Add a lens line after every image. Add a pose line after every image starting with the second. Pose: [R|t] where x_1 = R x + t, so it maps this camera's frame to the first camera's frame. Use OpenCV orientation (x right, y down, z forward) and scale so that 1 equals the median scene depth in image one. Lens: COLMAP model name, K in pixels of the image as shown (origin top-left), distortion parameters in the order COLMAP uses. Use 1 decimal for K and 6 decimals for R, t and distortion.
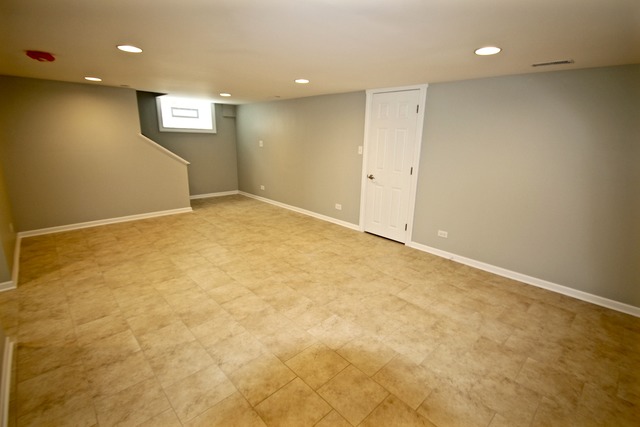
lens RADIAL K [[299.1, 0, 334.9], [0, 299.1, 211.9], [0, 0, 1]] dist [0.002646, -0.011346]
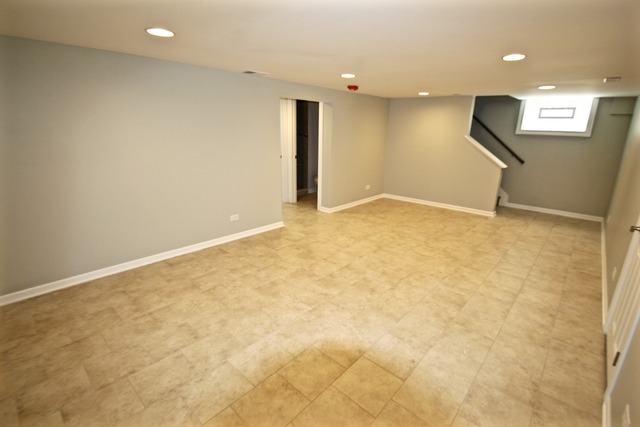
lens RADIAL K [[299.1, 0, 334.9], [0, 299.1, 211.9], [0, 0, 1]] dist [0.002646, -0.011346]
pose [[0.076646, 0.244757, -0.966550, 0.616597], [-0.266482, 0.939166, 0.216690, -0.137960], [0.960788, 0.240960, 0.137206, 0.587616]]
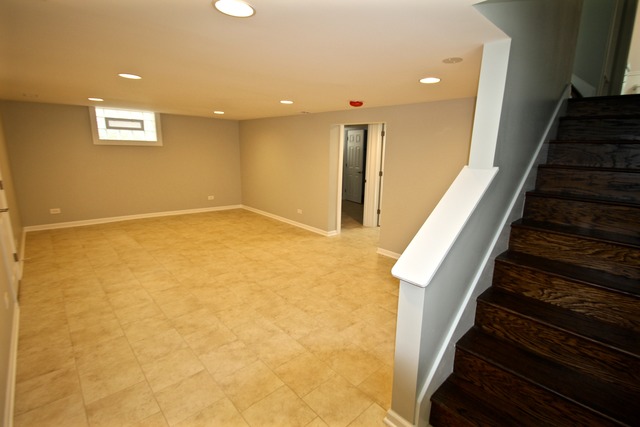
lens RADIAL K [[299.1, 0, 334.9], [0, 299.1, 211.9], [0, 0, 1]] dist [0.002646, -0.011346]
pose [[-0.998261, -0.058134, -0.009726, -0.635729], [-0.056509, 0.897018, 0.438367, -0.486121], [-0.016760, 0.438155, -0.898743, 1.813143]]
